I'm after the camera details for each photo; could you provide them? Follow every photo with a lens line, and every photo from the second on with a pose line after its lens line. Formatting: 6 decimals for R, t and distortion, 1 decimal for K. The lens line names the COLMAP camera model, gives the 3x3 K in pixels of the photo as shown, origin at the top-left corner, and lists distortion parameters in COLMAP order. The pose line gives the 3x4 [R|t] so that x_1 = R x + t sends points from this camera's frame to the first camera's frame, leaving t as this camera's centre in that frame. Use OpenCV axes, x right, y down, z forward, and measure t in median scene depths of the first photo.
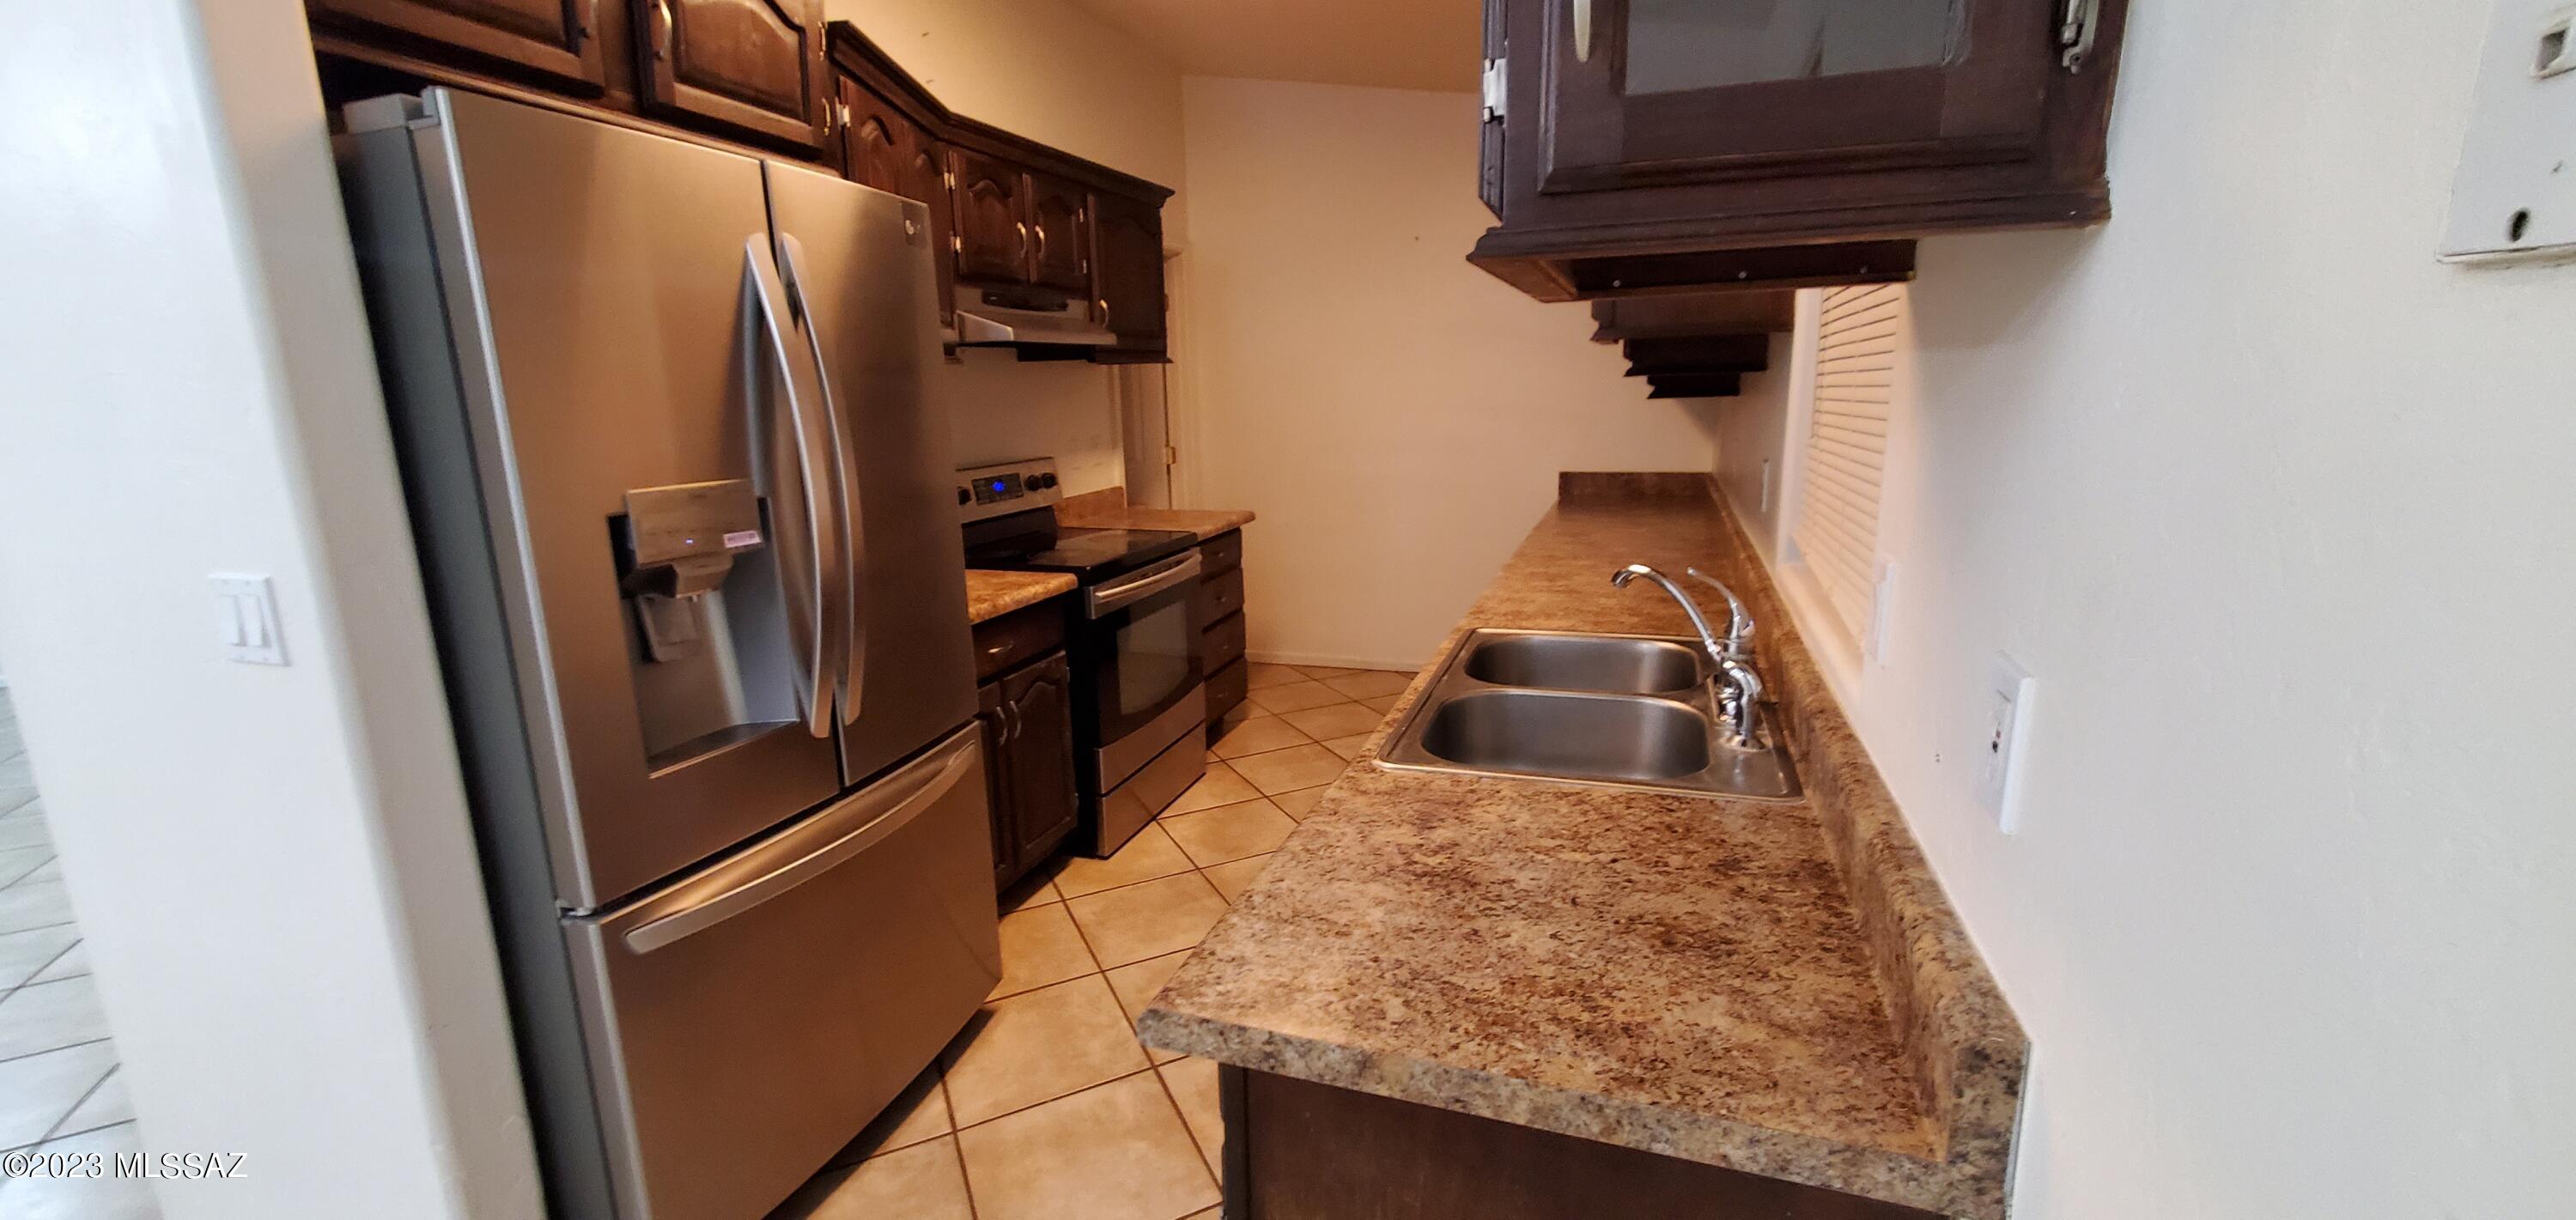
lens RADIAL K [[1023.0, 0, 1290.4], [0, 1023.0, 612.8], [0, 0, 1]] dist [-0.003423, 0.000155]
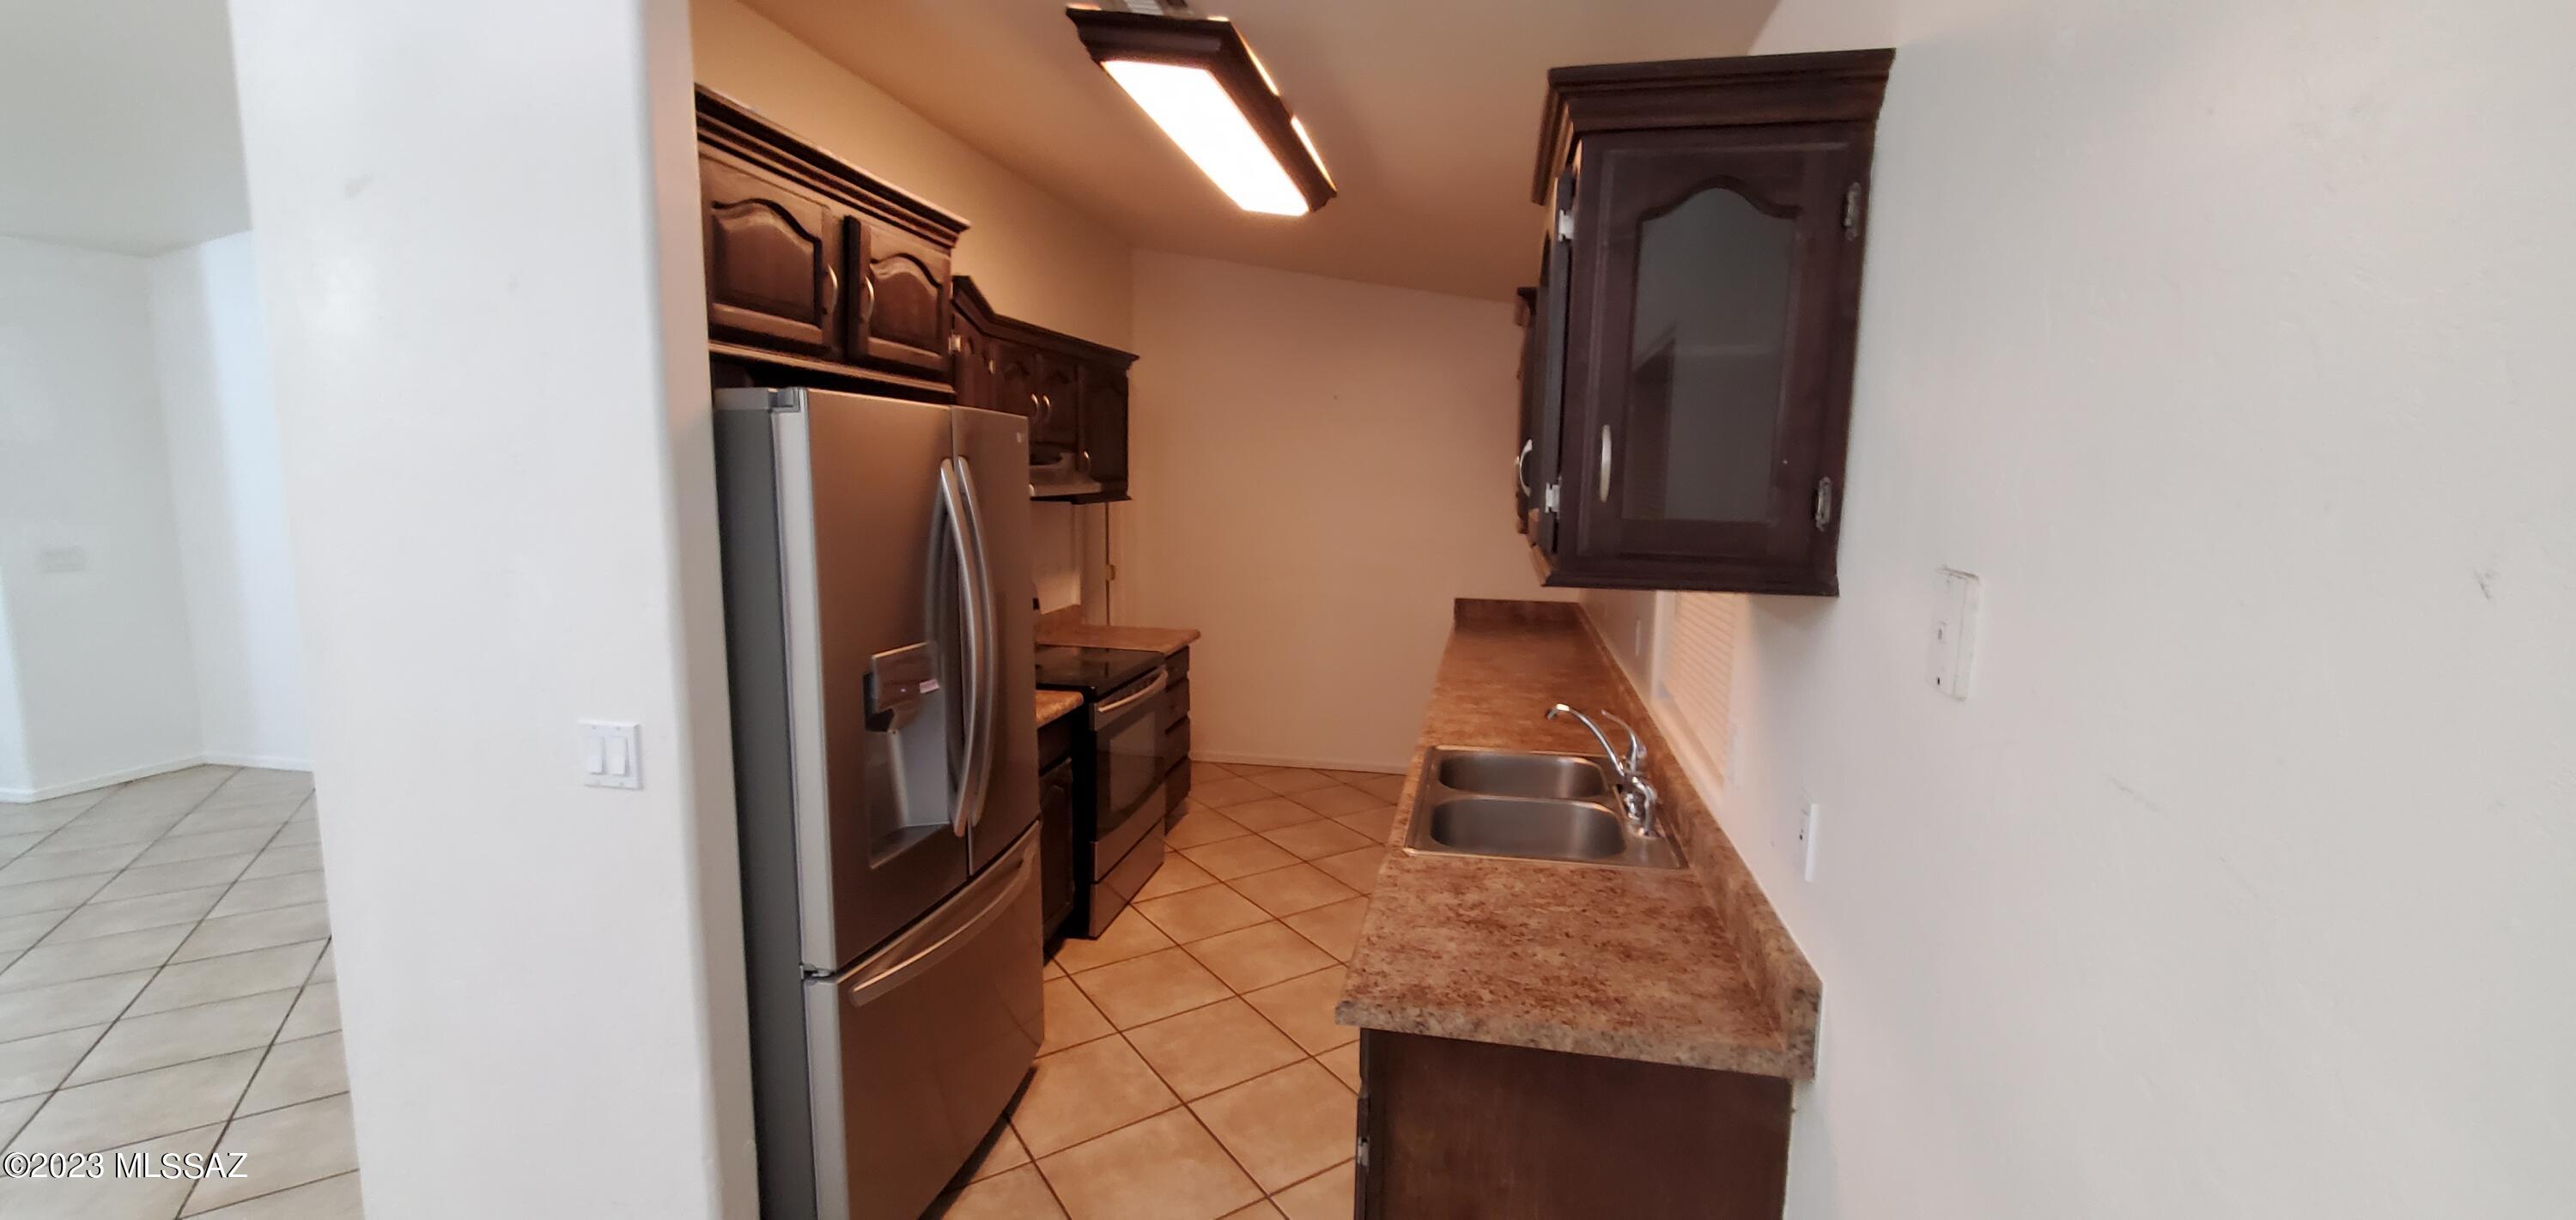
lens RADIAL K [[1023.0, 0, 1286.0], [0, 1023.0, 609.3], [0, 0, 1]] dist [-0.003423, 0.000155]
pose [[0.990090, 0.018585, 0.139200, -0.260413], [-0.006449, 0.996176, -0.087135, -0.058125], [-0.140287, 0.085374, 0.986423, -0.380863]]
